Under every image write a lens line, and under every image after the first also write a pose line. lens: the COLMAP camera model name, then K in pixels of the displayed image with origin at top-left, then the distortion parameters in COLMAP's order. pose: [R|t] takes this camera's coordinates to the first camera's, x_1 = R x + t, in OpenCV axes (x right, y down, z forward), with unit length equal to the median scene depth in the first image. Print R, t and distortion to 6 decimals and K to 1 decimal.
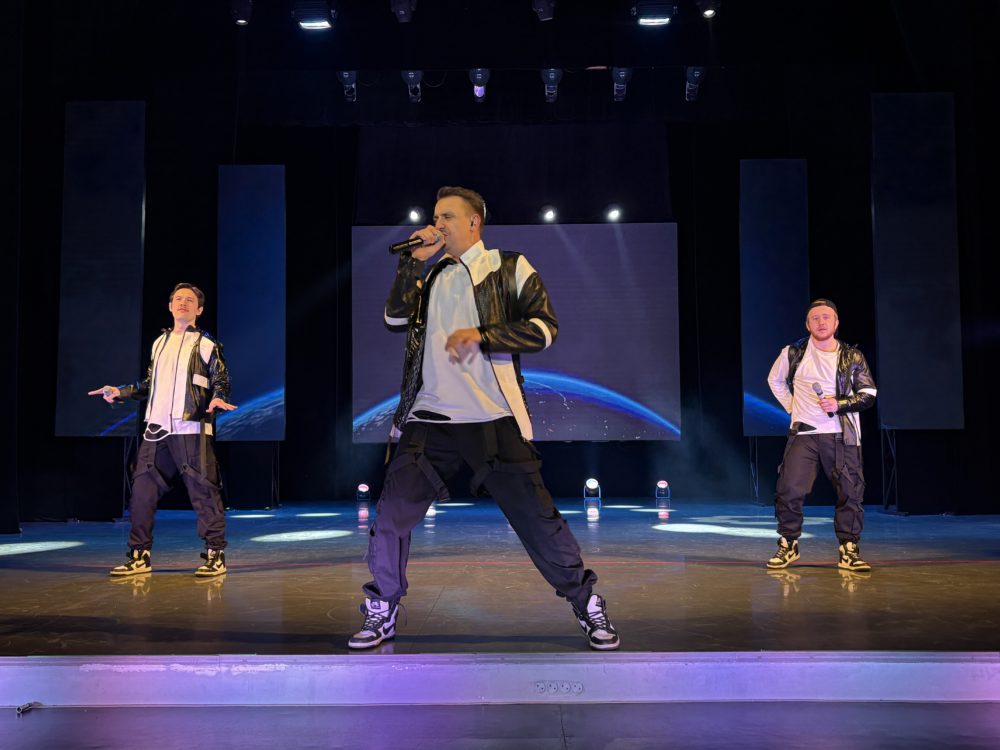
lens RADIAL K [[1009.4, 0, 497.9], [0, 1009.4, 379.2], [0, 0, 1]] dist [0.007873, 0.000000]
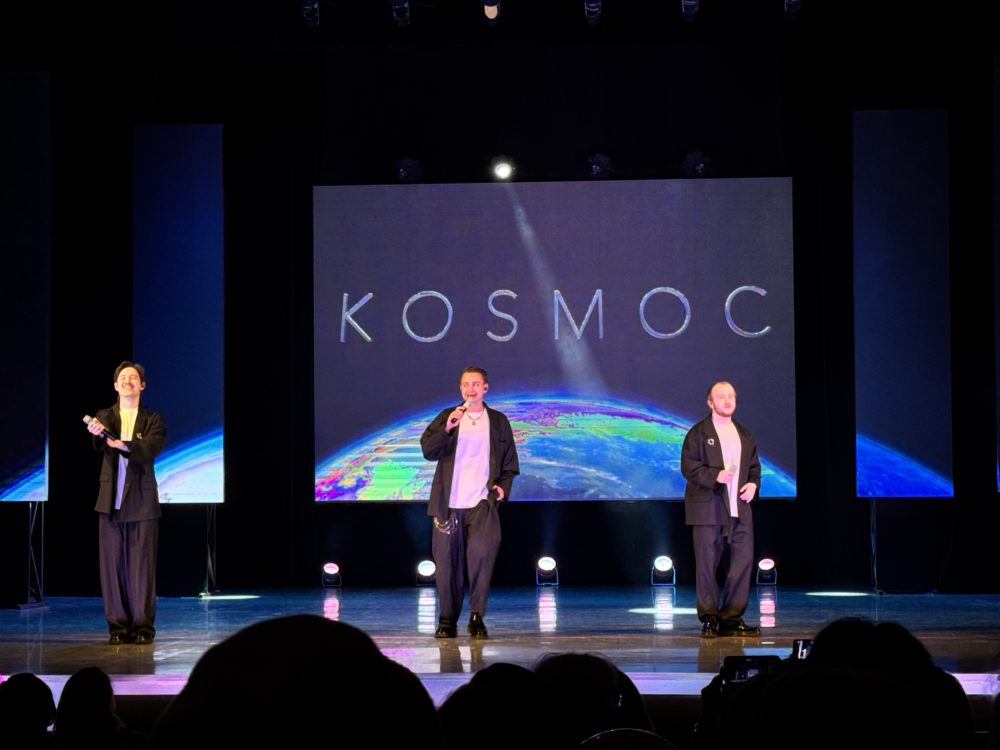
lens RADIAL K [[2110.0, 0, 499.2], [0, 2110.0, 375.3], [0, 0, 1]] dist [-0.126770, 0.000000]
pose [[0.997325, -0.003695, -0.073006, 0.095945], [0.004971, 0.999838, 0.017298, -0.055460], [0.072931, -0.017615, 0.997181, -0.488099]]
